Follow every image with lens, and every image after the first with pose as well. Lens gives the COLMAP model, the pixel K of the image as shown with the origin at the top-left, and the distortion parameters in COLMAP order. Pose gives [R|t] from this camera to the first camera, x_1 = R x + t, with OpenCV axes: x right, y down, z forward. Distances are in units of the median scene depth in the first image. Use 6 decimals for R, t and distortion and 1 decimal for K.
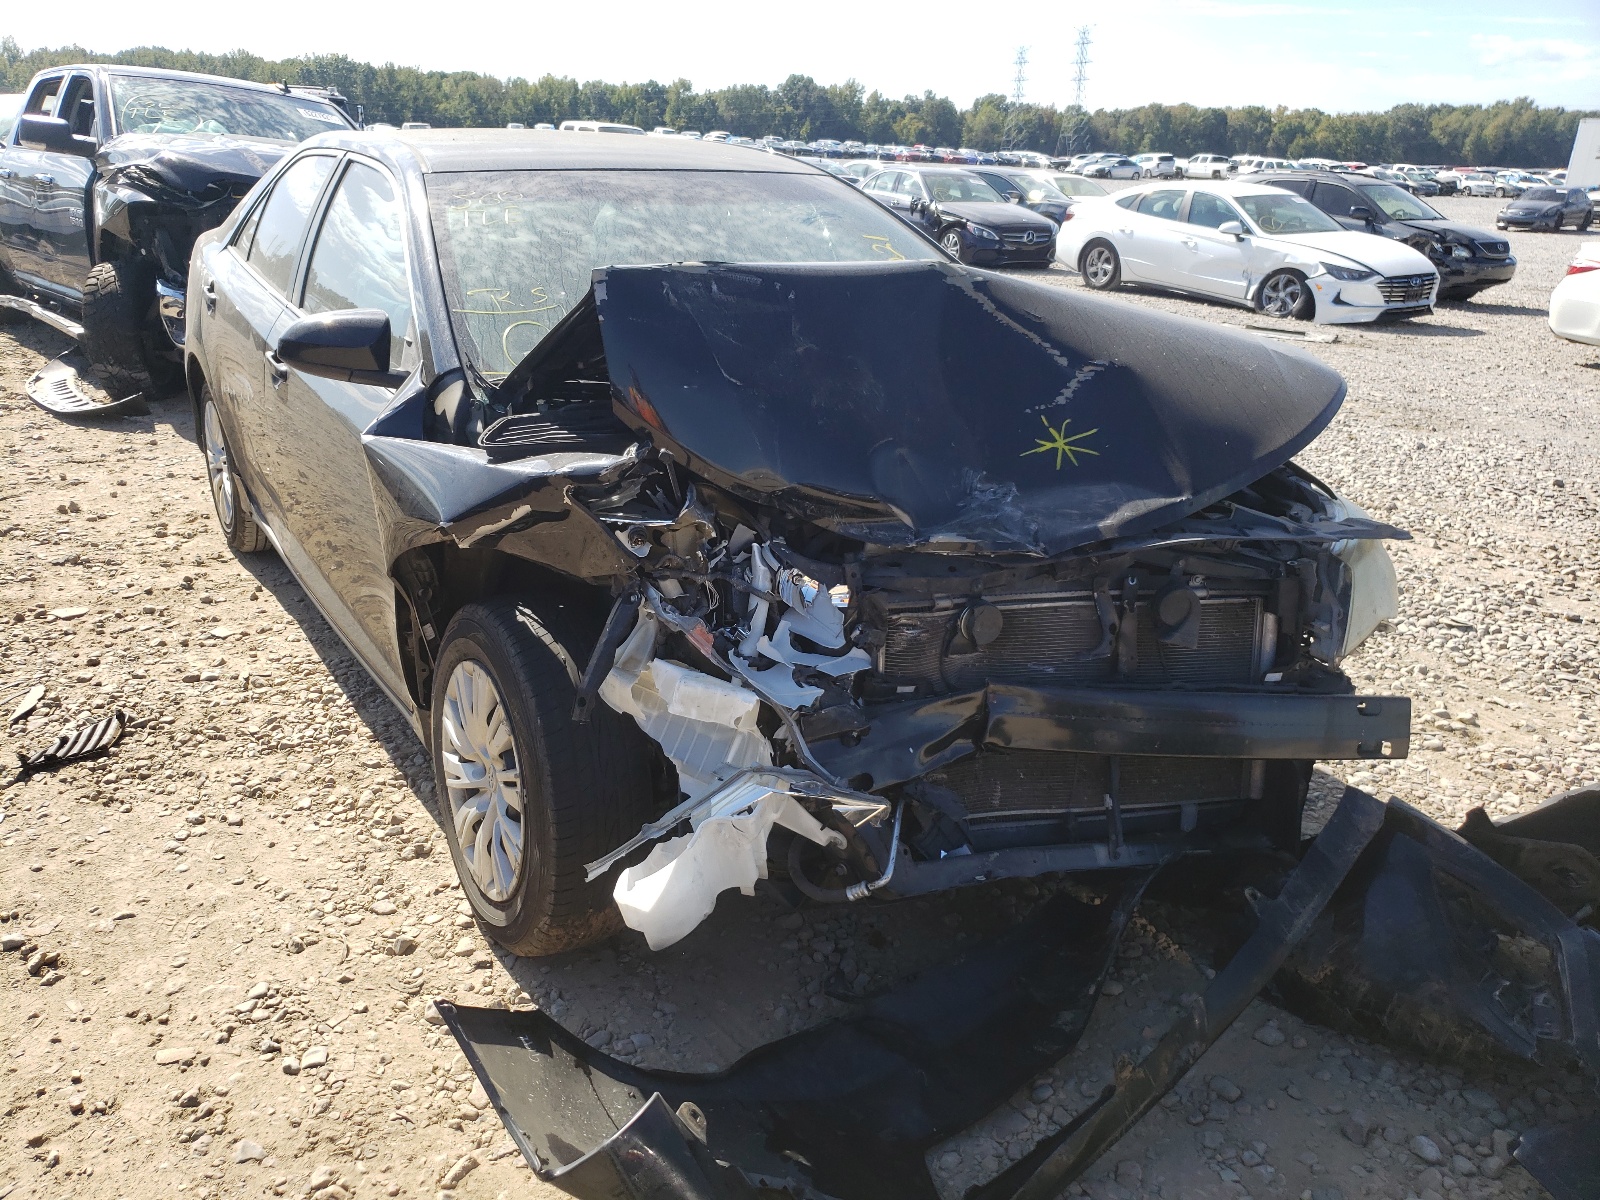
lens RADIAL K [[1221.3, 0, 799.0], [0, 1221.3, 593.1], [0, 0, 1]] dist [0.008106, 0.017028]
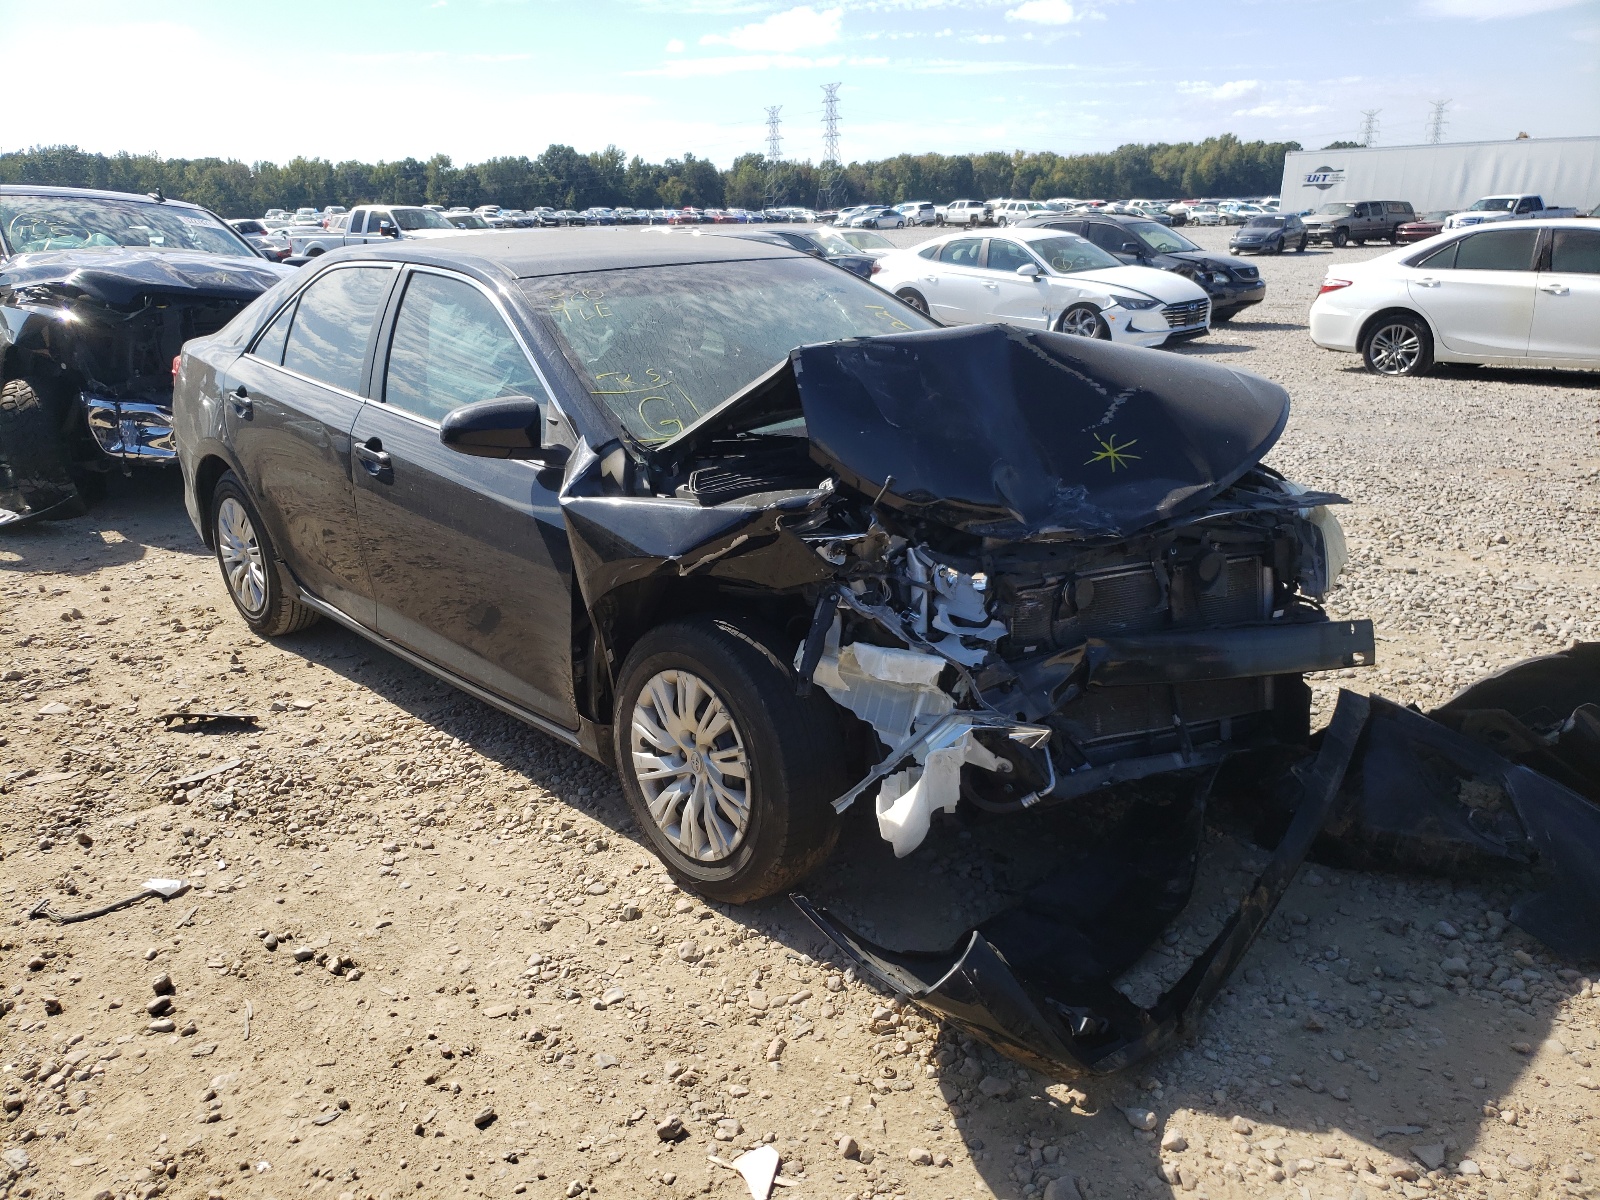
lens RADIAL K [[1205.8, 0, 800.0], [0, 1205.8, 600.0], [0, 0, 1]] dist [0.008600, 0.005804]
pose [[0.983646, -0.104929, 0.146393, -0.323142], [0.110291, 0.993477, -0.028984, 0.035762], [-0.142397, 0.044656, 0.988802, -0.231133]]
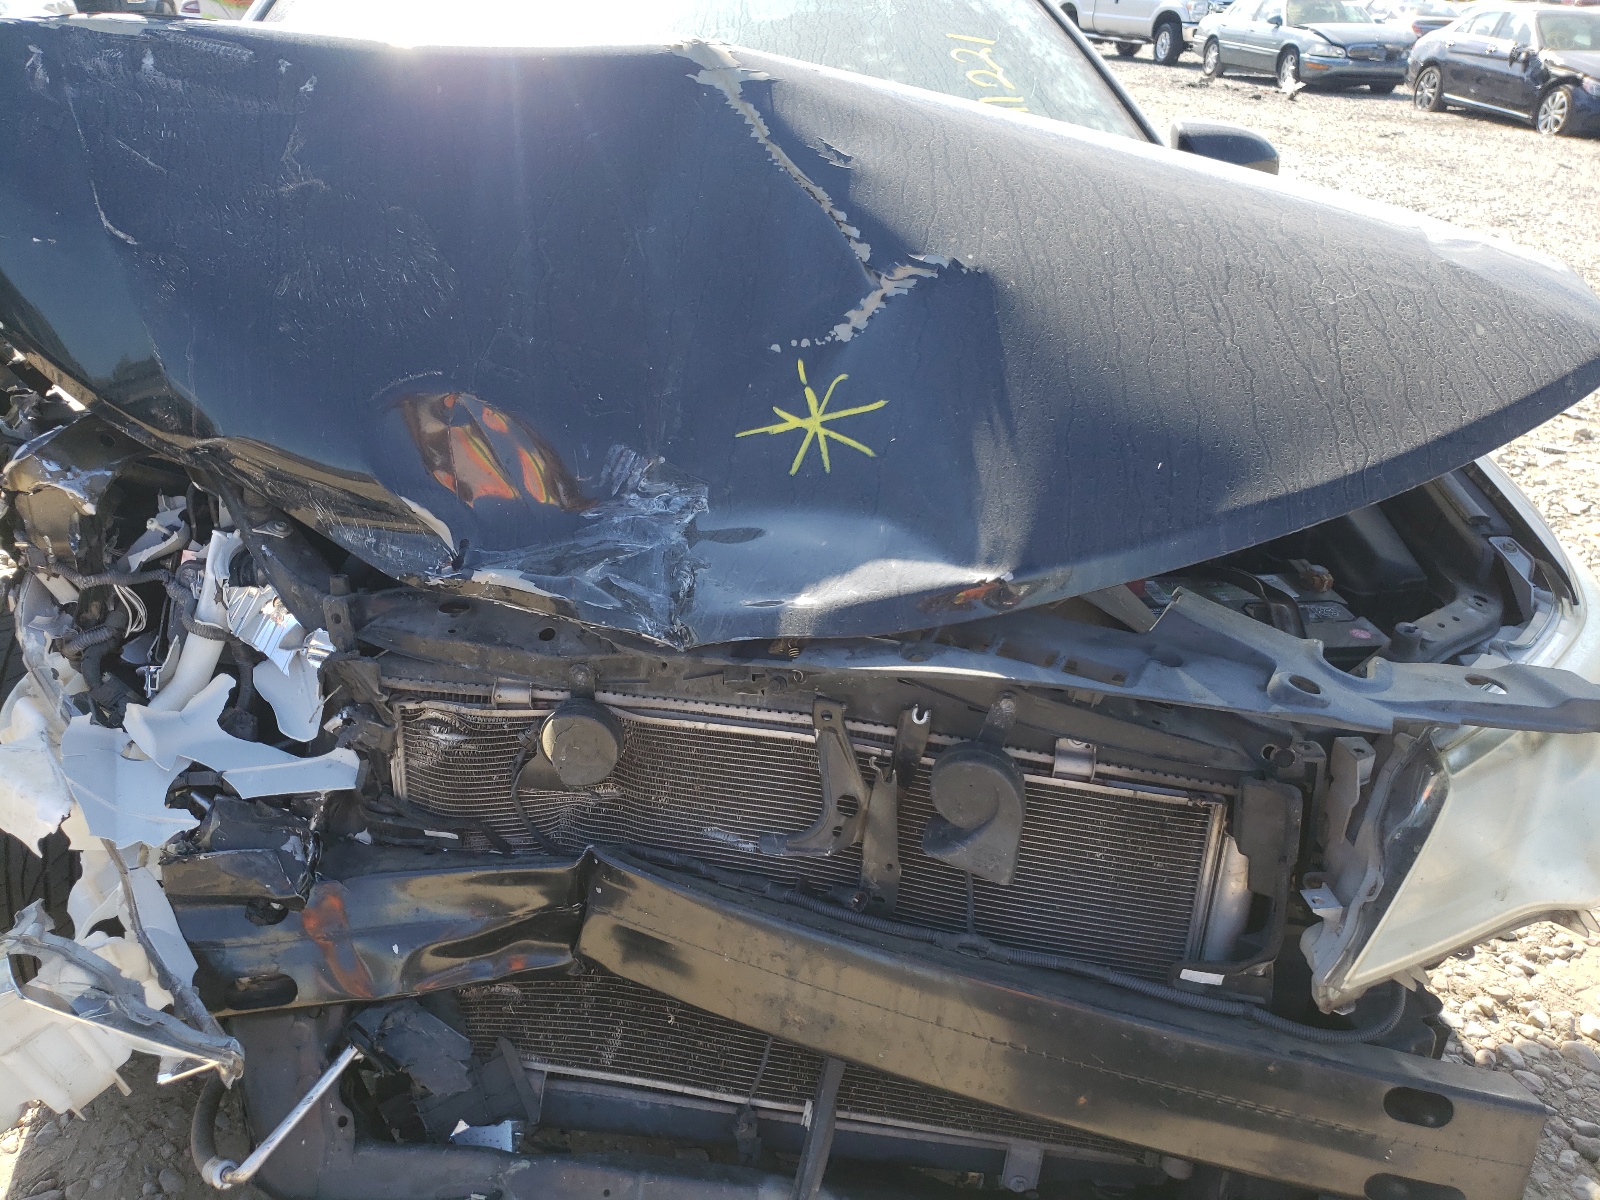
lens RADIAL K [[1209.3, 0, 798.5], [0, 1209.3, 610.3], [0, 0, 1]] dist [0.083721, -0.082277]
pose [[0.907690, 0.180430, -0.378871, 0.409683], [-0.136443, 0.980685, 0.140145, -0.115224], [0.396840, -0.075514, 0.914776, 0.538619]]
